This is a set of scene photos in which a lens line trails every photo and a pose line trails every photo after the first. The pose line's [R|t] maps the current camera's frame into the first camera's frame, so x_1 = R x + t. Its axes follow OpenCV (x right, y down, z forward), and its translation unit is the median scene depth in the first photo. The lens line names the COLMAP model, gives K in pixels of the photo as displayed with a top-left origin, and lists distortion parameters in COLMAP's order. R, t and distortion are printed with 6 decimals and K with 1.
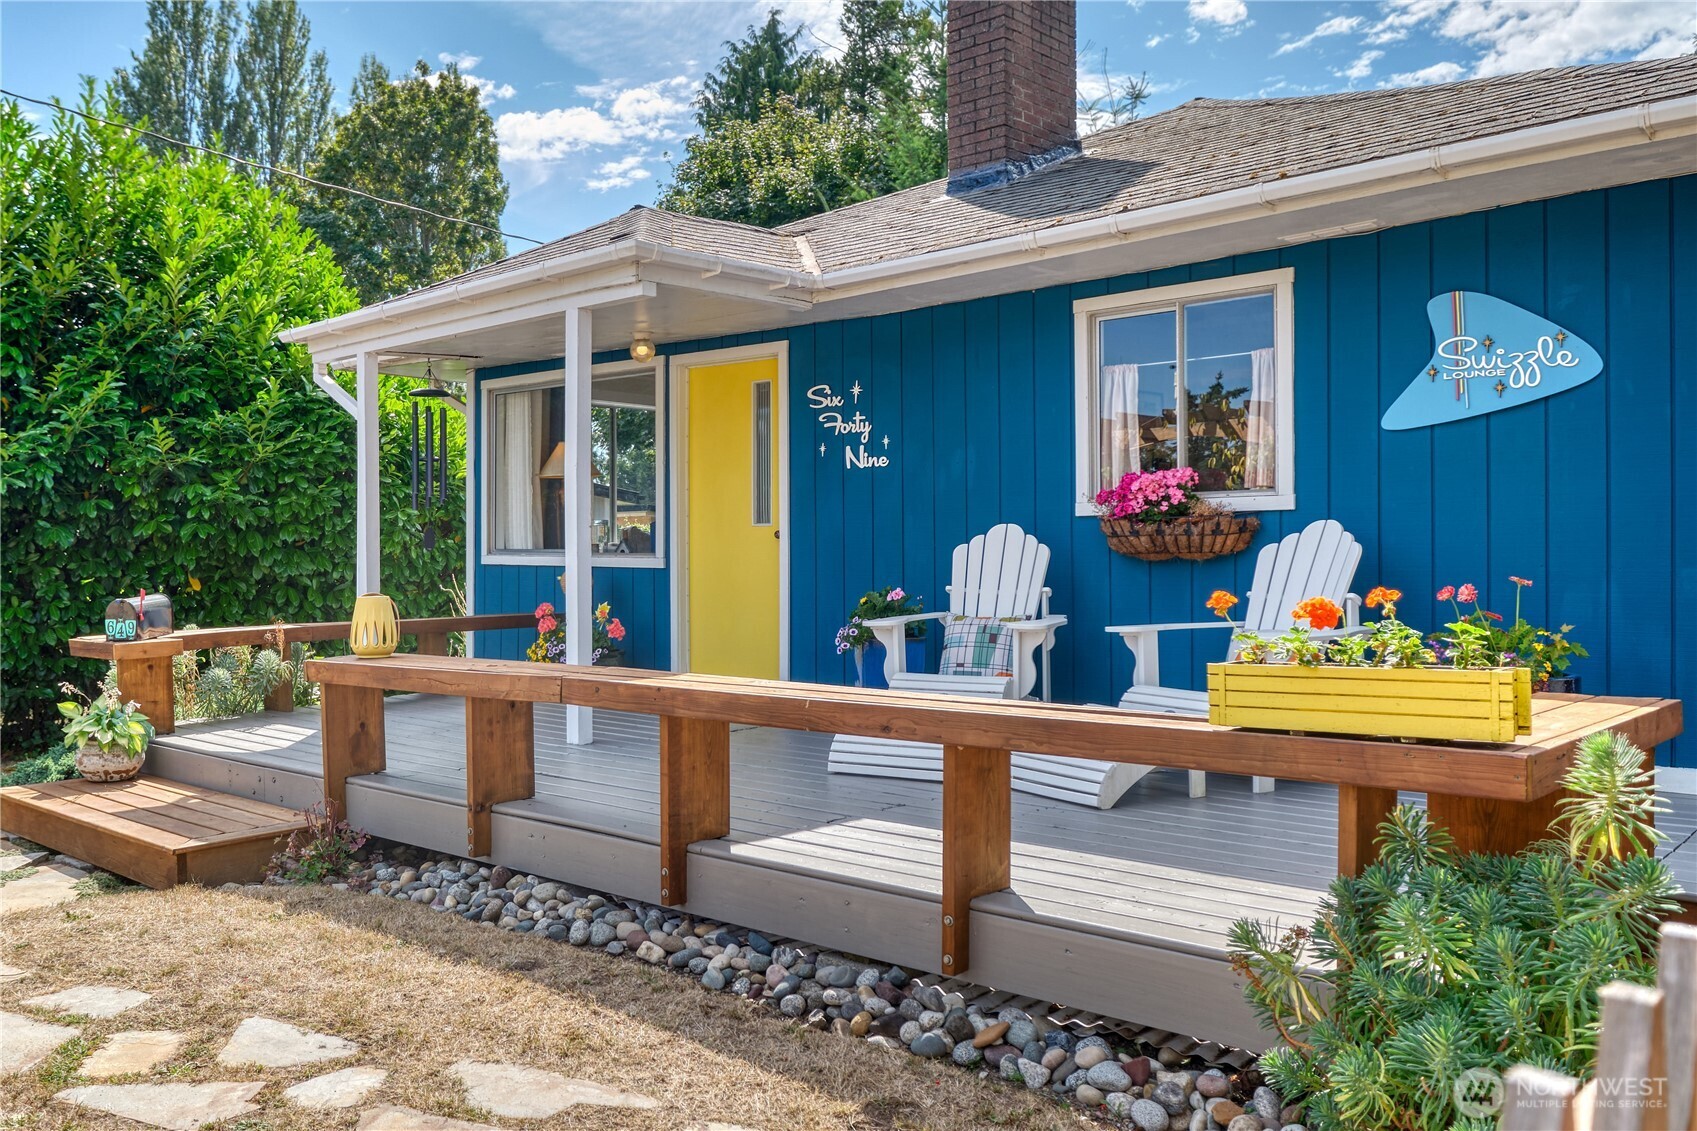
lens RADIAL K [[1427.4, 0, 649.3], [0, 1427.4, 562.0], [0, 0, 1]] dist [0.023382, -0.015299]
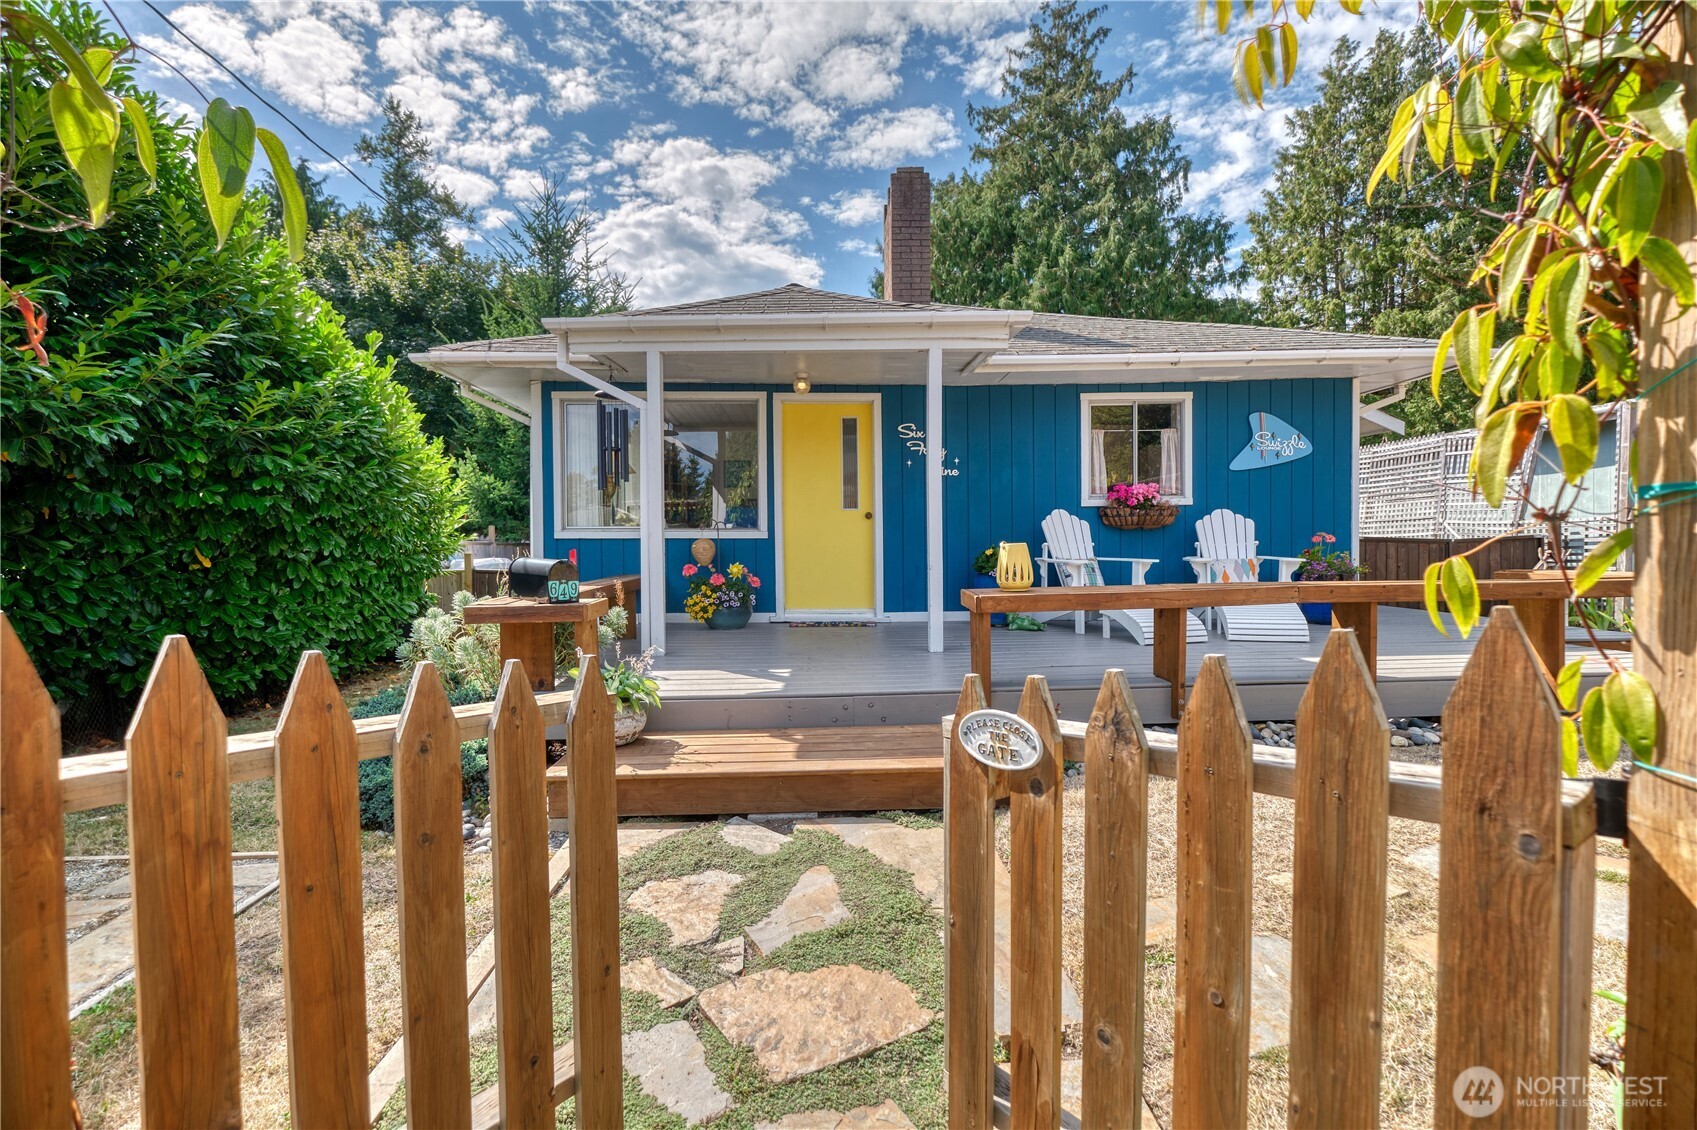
lens RADIAL K [[780.0, 0, 842.6], [0, 780.0, 574.8], [0, 0, 1]] dist [0.000410, -0.002591]
pose [[0.683875, -0.028130, 0.729057, -0.728053], [0.009981, 0.999524, 0.029203, 0.027480], [-0.729531, -0.012695, 0.683830, 0.550769]]
